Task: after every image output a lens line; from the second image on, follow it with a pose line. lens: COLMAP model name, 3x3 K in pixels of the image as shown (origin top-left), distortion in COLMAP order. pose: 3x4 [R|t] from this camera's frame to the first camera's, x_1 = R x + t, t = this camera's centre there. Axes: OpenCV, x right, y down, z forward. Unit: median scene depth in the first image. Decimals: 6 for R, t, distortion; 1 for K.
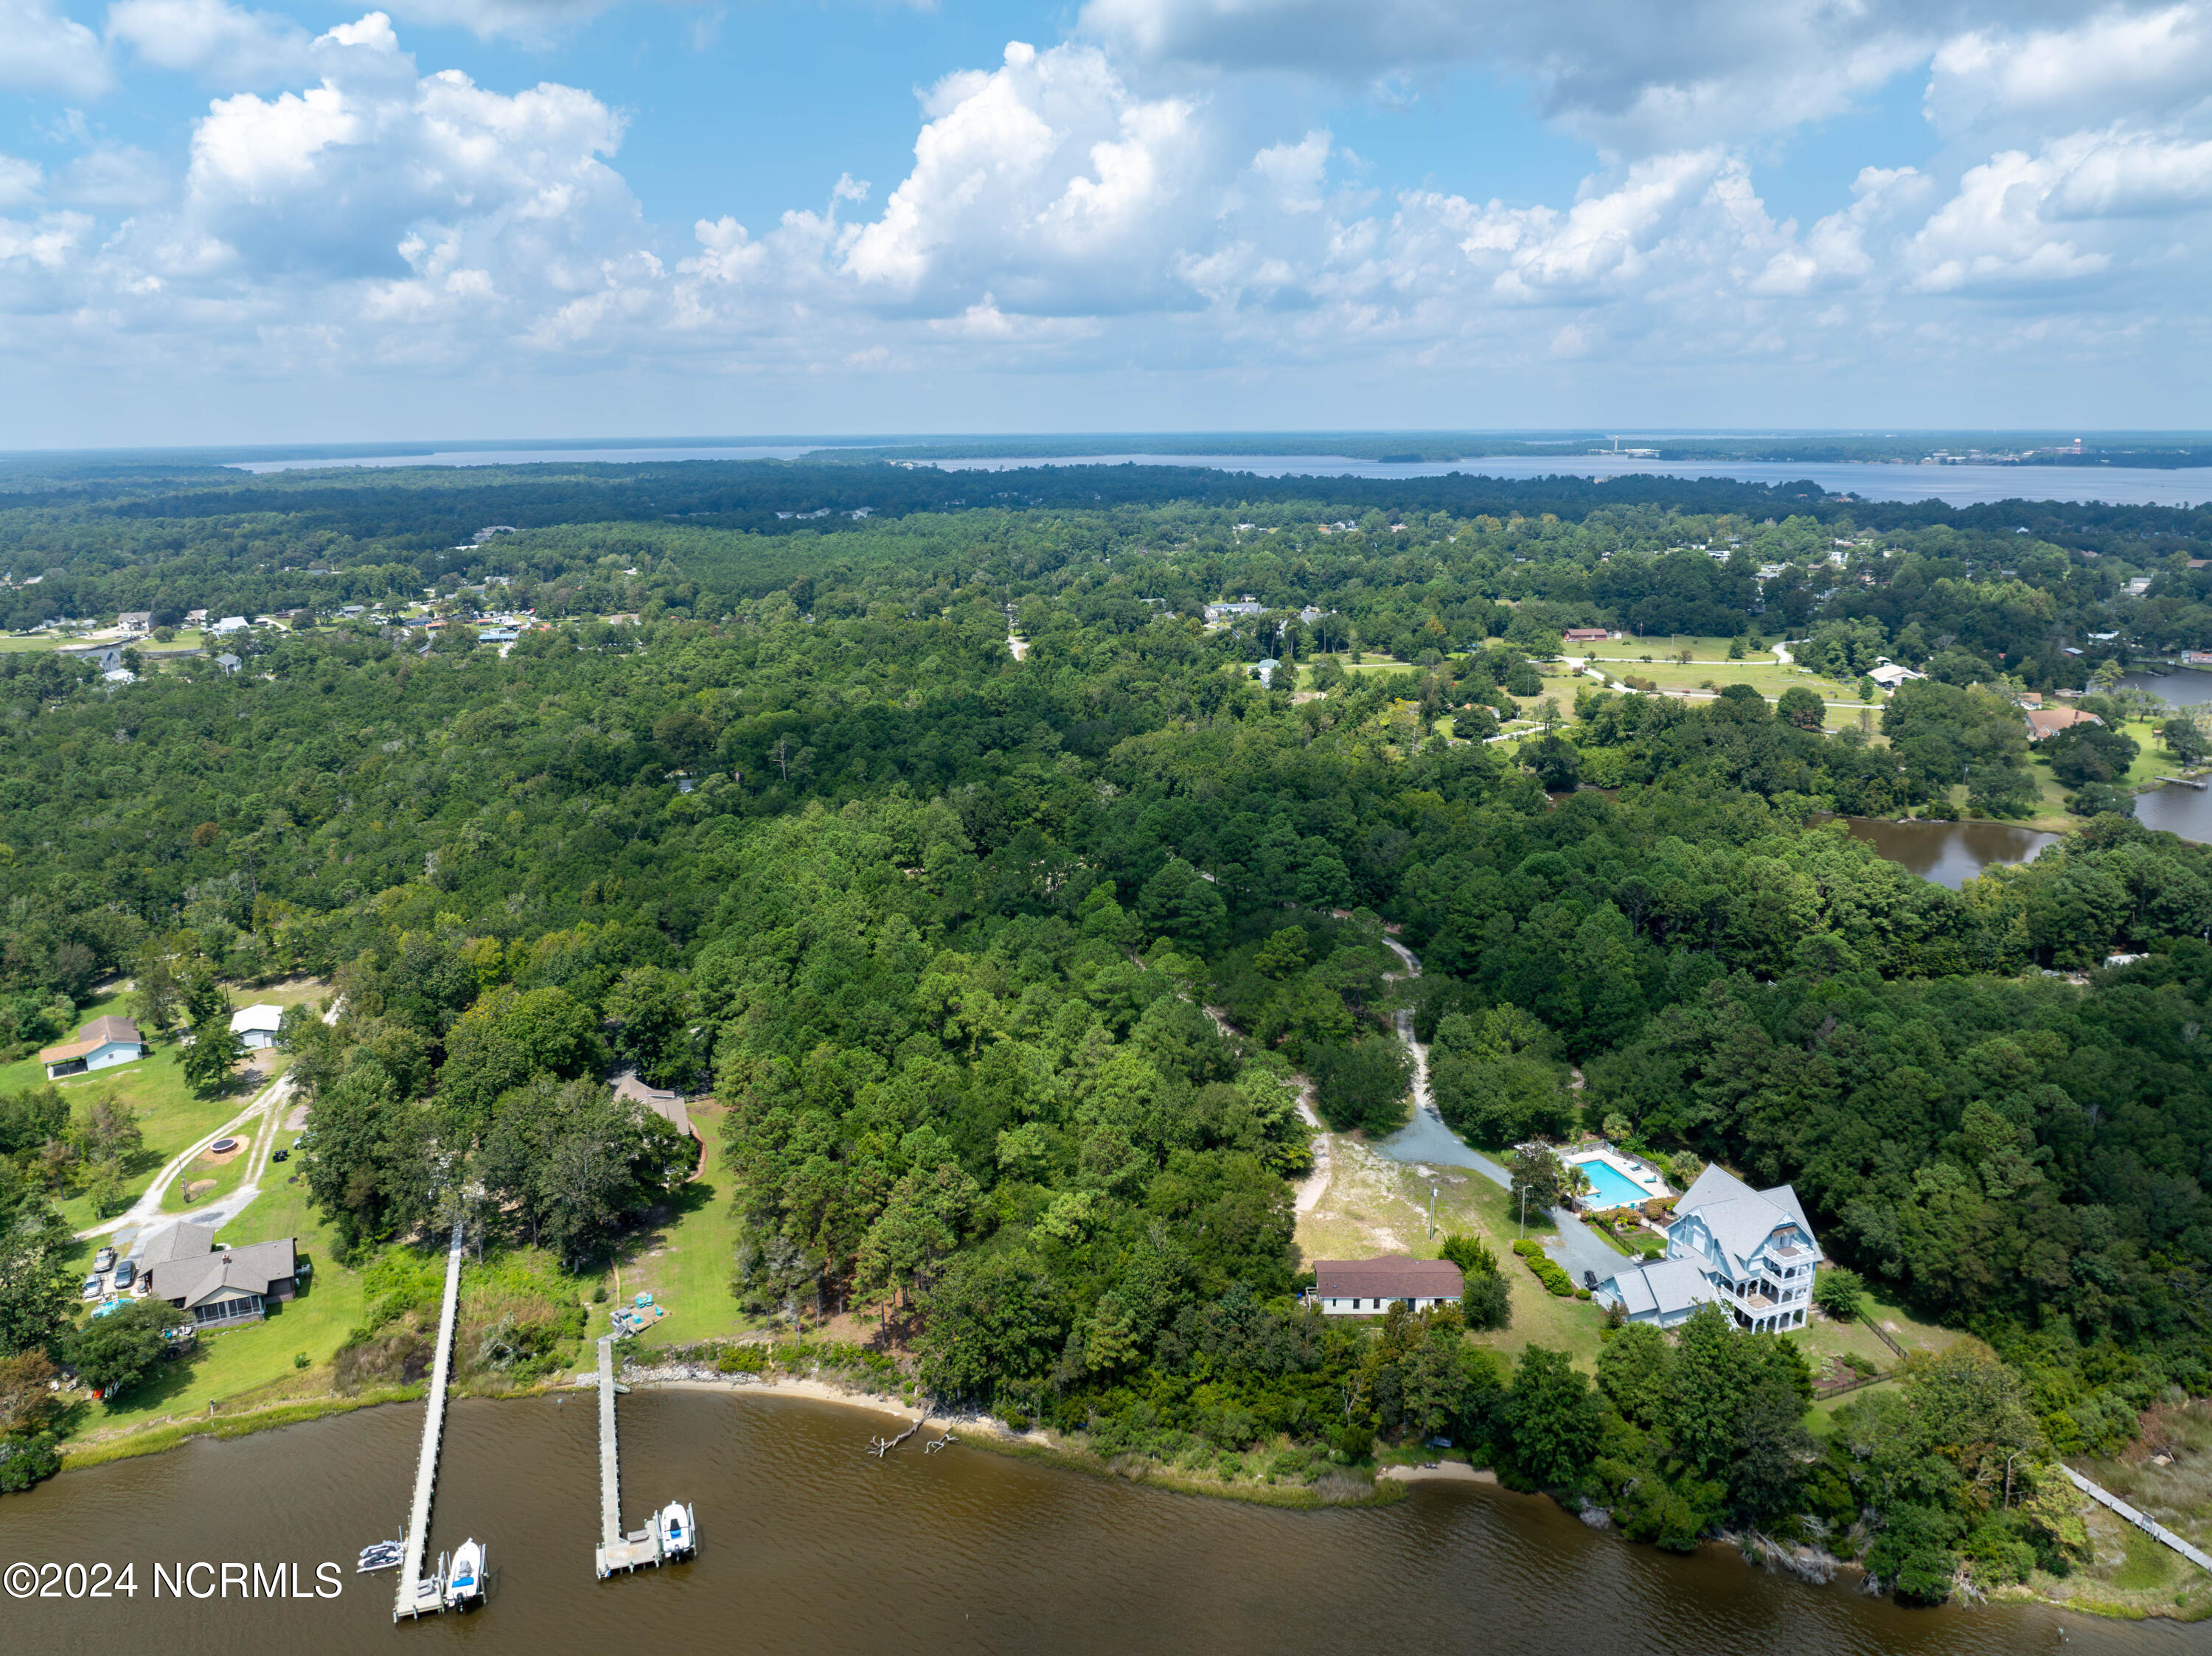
lens RADIAL K [[1562.7, 0, 1112.9], [0, 1562.7, 825.2], [0, 0, 1]] dist [-0.045957, 0.014426]
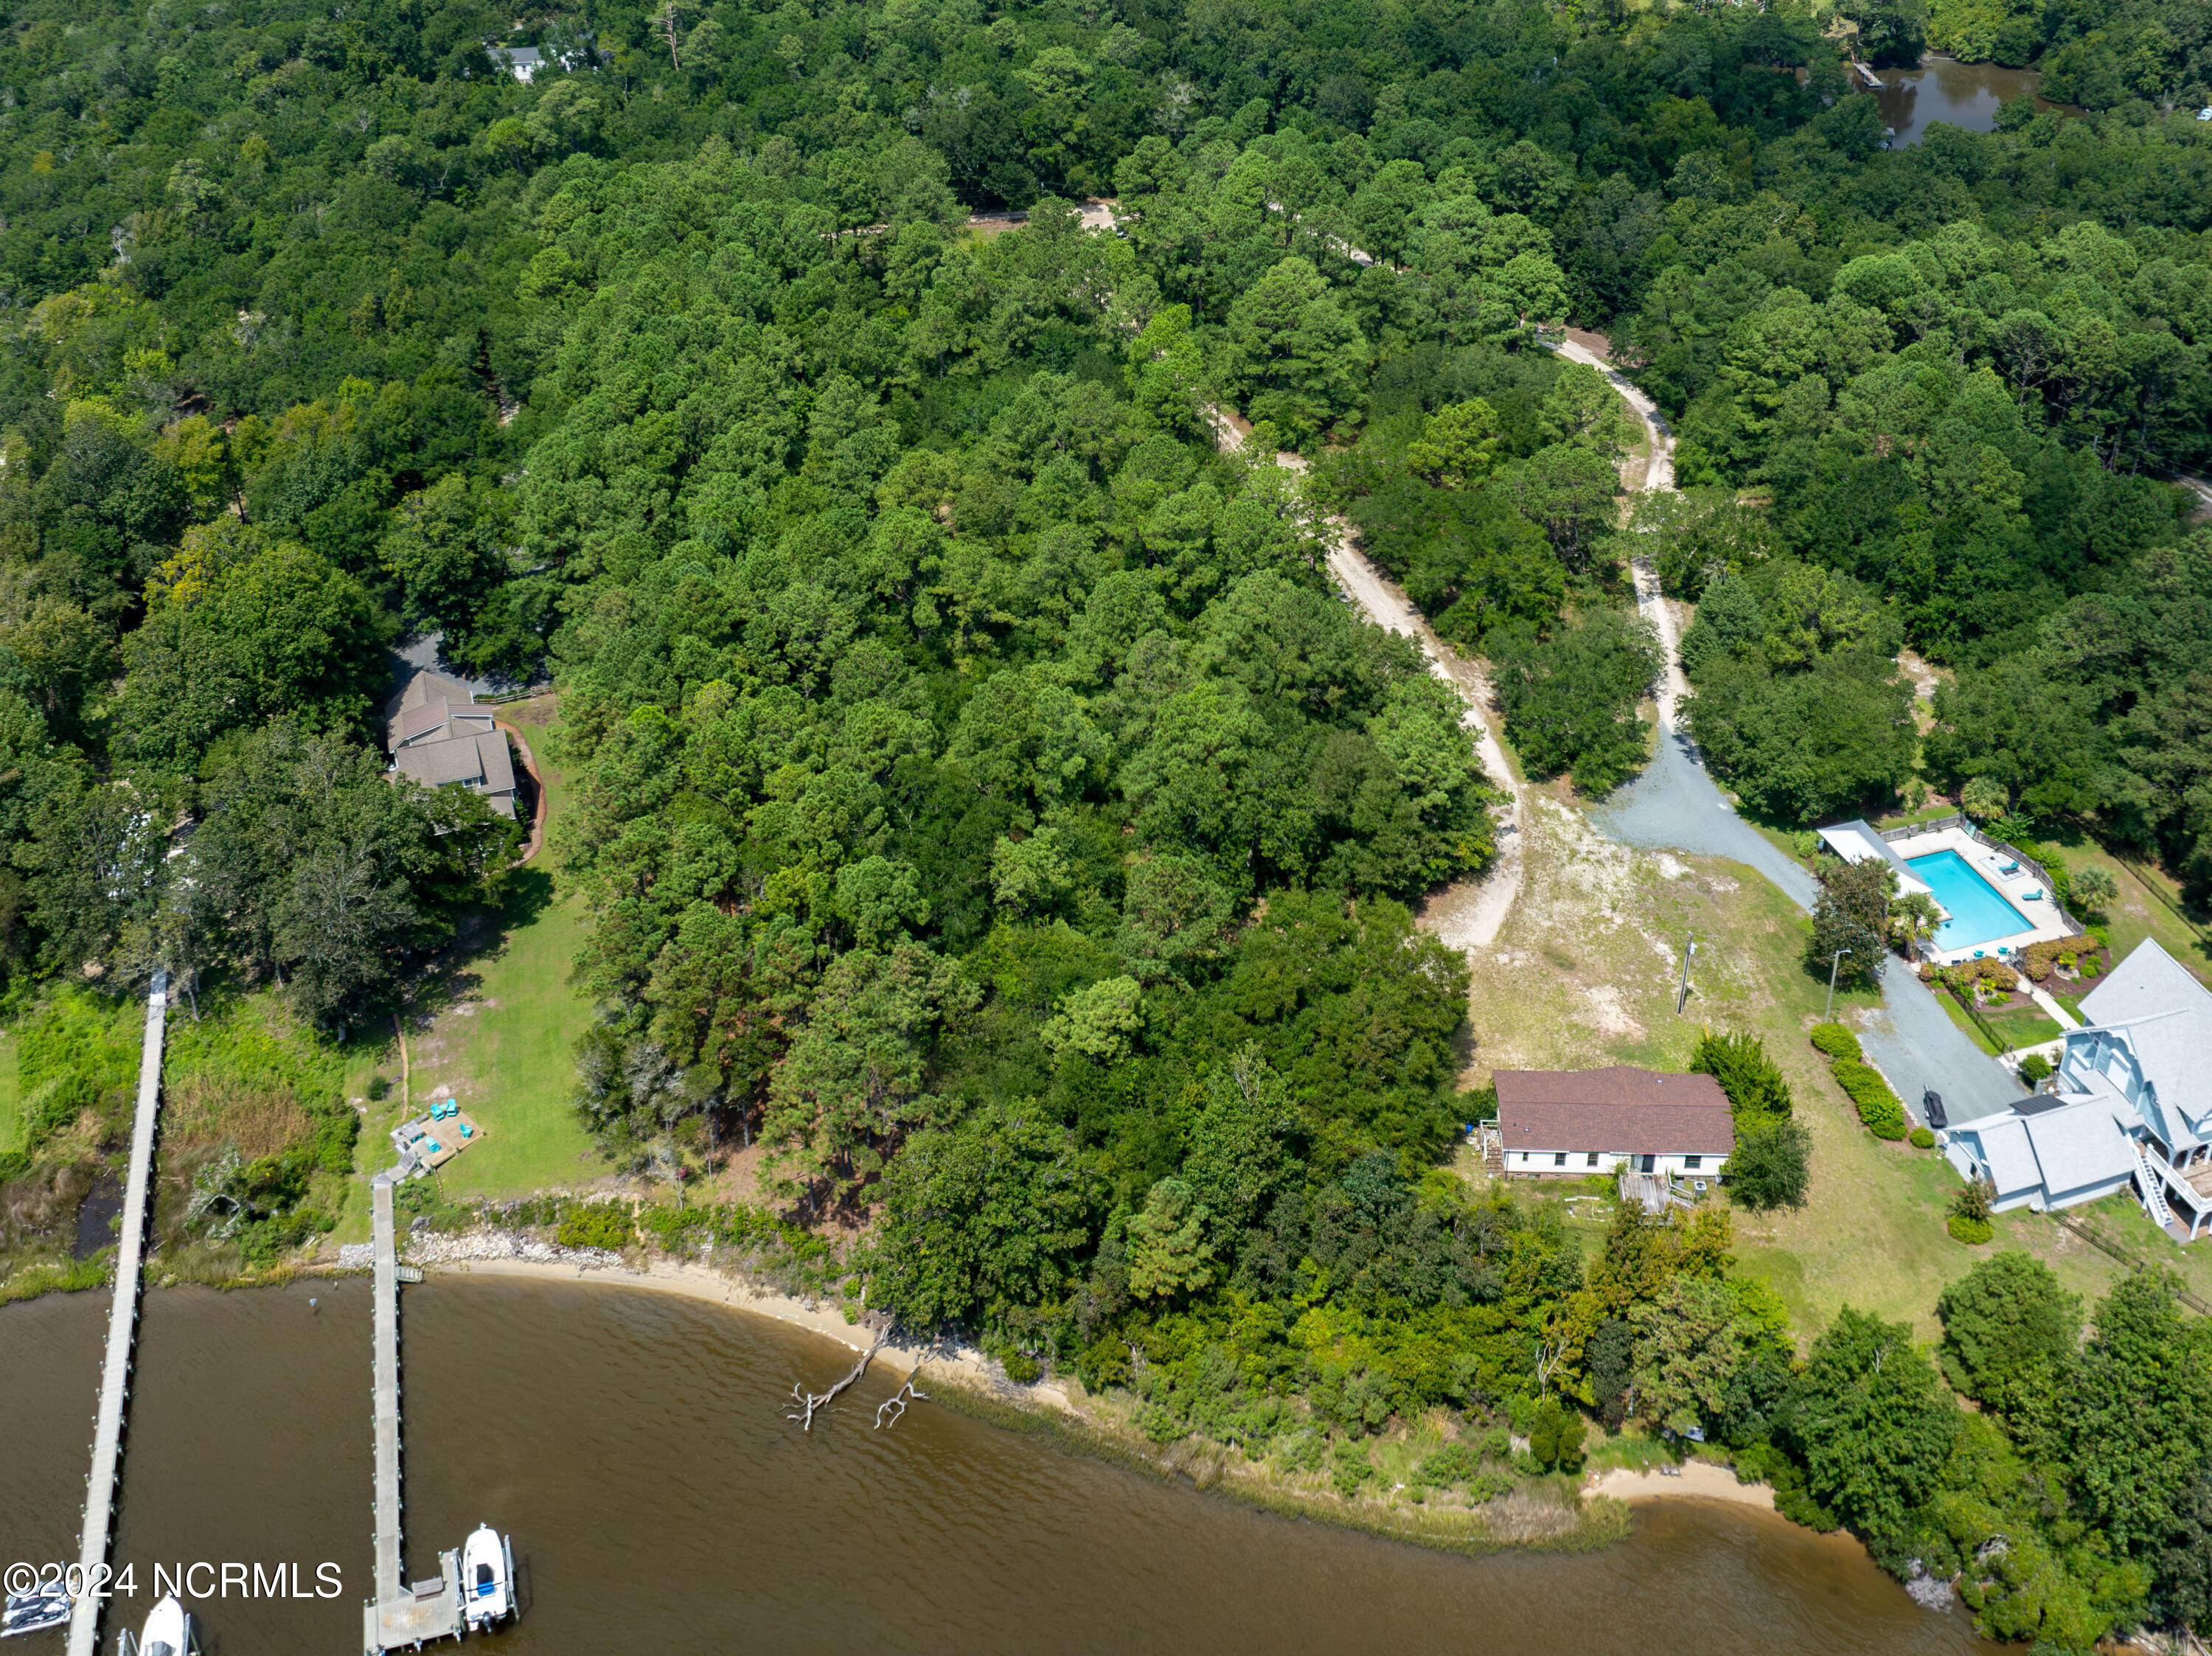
lens RADIAL K [[2221.4, 0, 1117.6], [0, 2221.4, 464.9], [0, 0, 1]] dist [-0.046502, 0.013009]
pose [[0.999419, 0.013628, -0.031243, 0.001636], [-0.006137, 0.973565, 0.228326, -0.171486], [0.033529, -0.228002, 0.973083, 0.190957]]
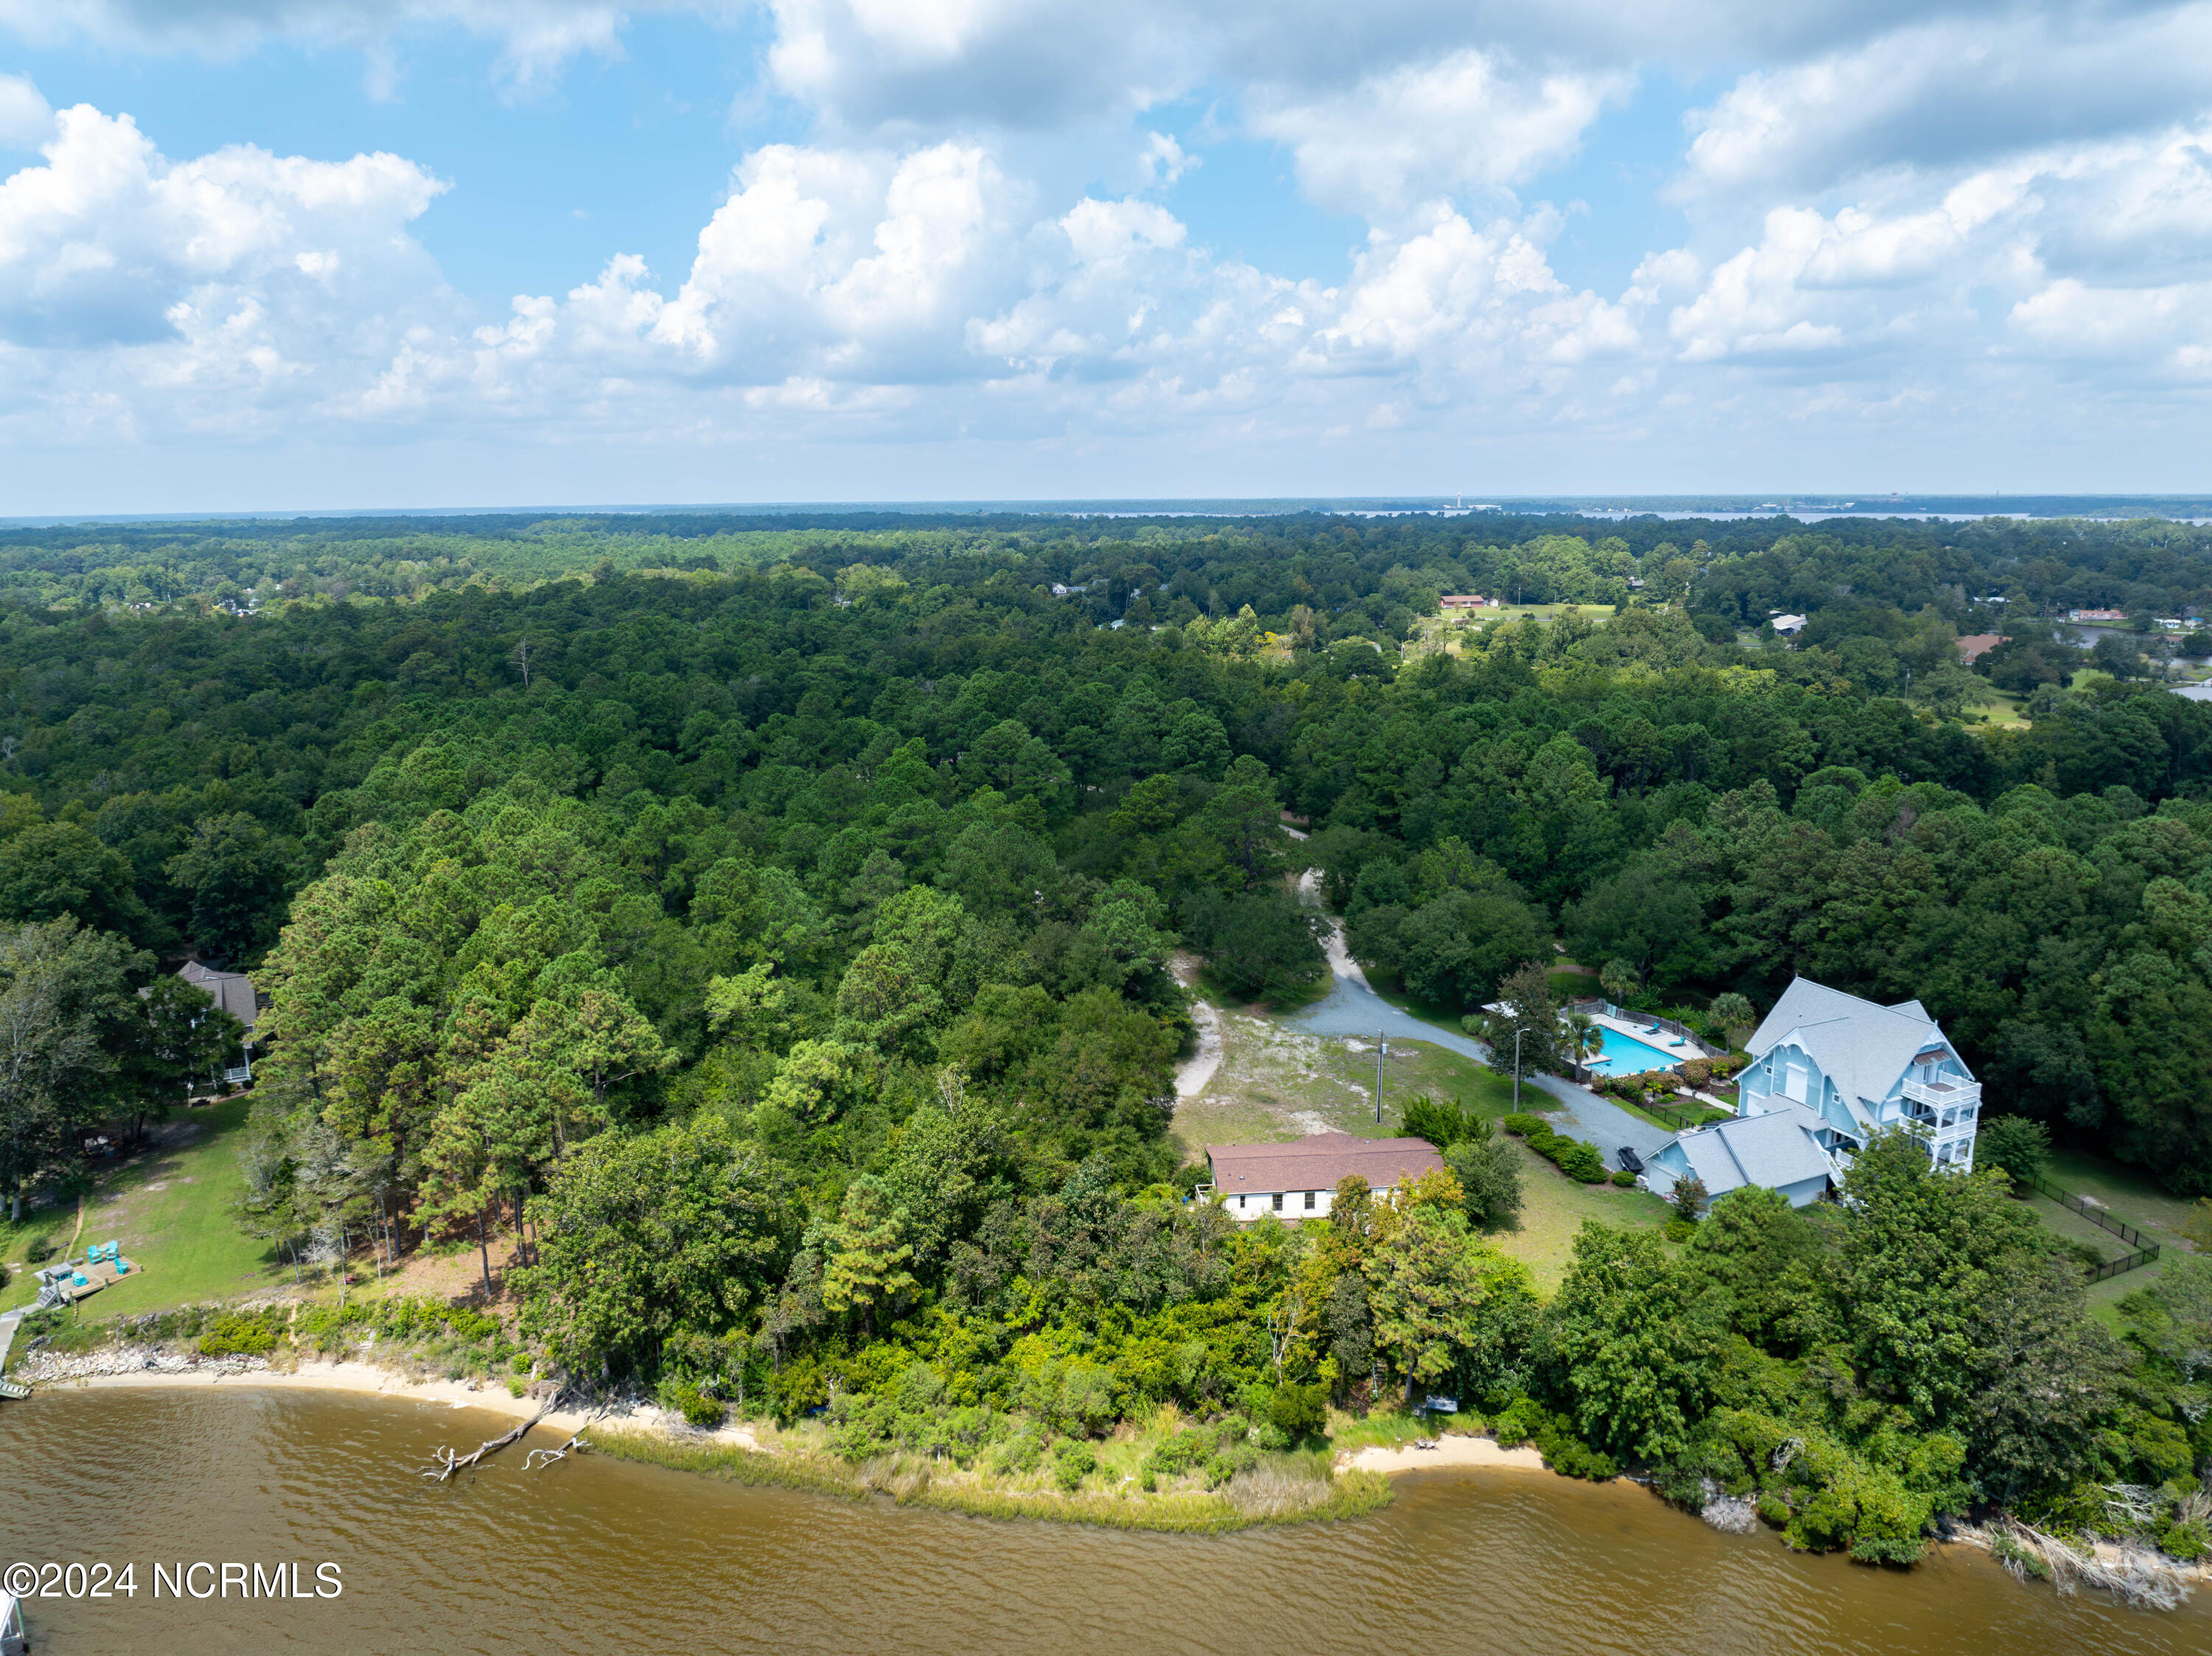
lens RADIAL K [[1562.7, 0, 1112.9], [0, 1562.7, 825.2], [0, 0, 1]] dist [-0.045957, 0.014426]
pose [[0.995713, -0.019709, 0.090377, 0.038468], [0.023662, 0.998800, -0.042872, 0.185590], [-0.089423, 0.044826, 0.994984, 0.386409]]
